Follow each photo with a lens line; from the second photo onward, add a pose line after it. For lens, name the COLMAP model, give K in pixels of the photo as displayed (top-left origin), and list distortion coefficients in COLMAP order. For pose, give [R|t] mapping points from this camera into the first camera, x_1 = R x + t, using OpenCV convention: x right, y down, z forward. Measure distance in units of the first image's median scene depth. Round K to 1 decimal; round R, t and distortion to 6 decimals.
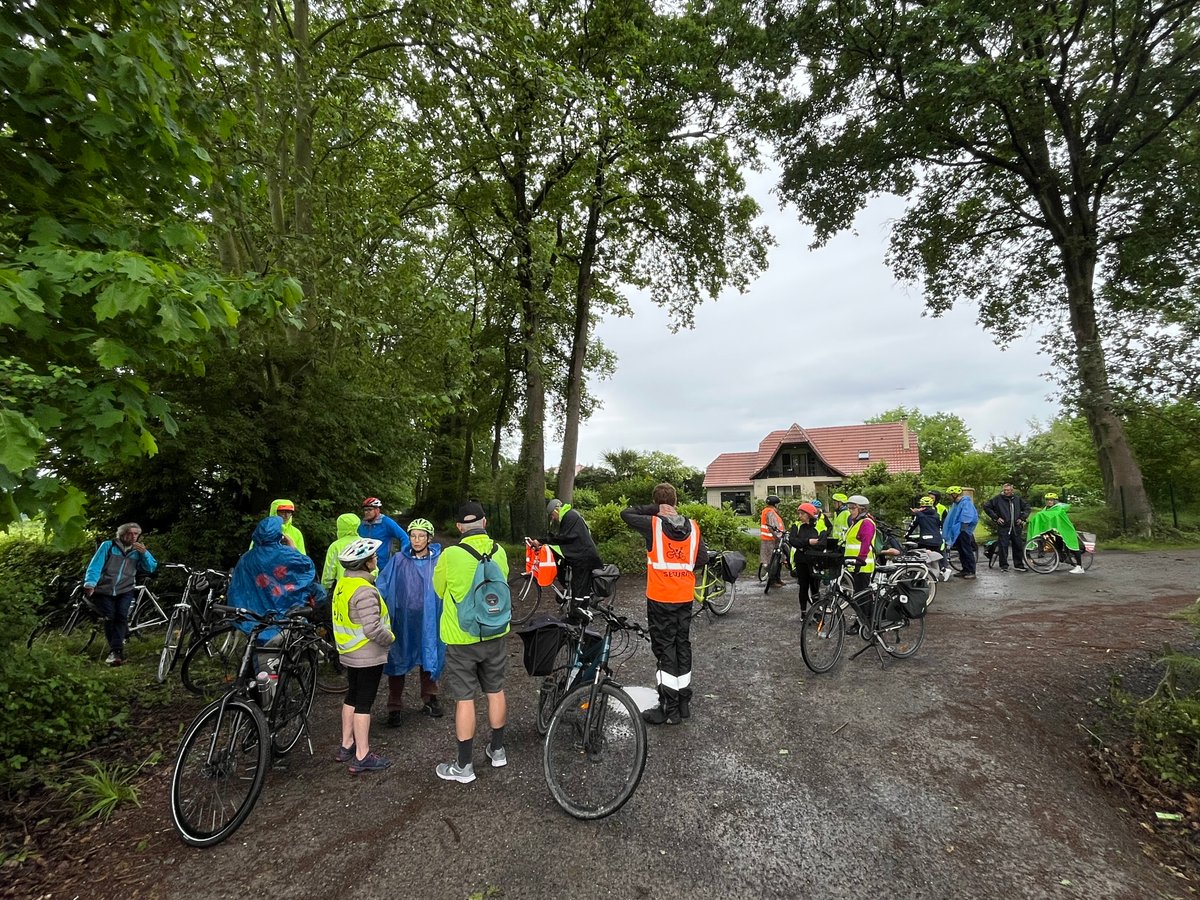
lens RADIAL K [[611.3, 0, 594.2], [0, 611.3, 448.7], [0, 0, 1]] dist [-0.005434, 0.000307]
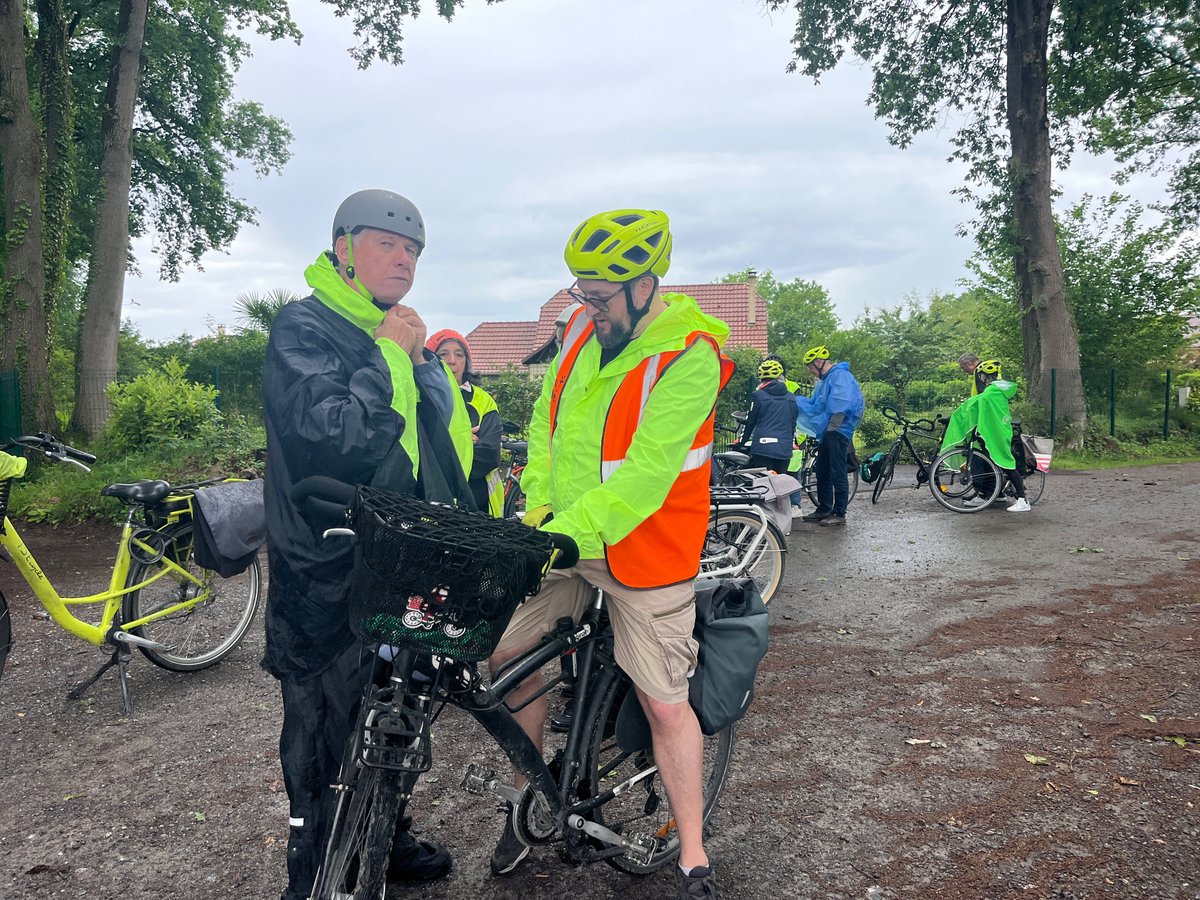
lens RADIAL K [[911.4, 0, 593.7], [0, 911.4, 449.3], [0, 0, 1]] dist [0.036556, -0.013370]
pose [[0.954341, -0.002204, 0.298712, 0.092552], [-0.038183, 0.990870, 0.129299, 0.028750], [-0.296270, -0.134801, 0.945544, 0.169215]]
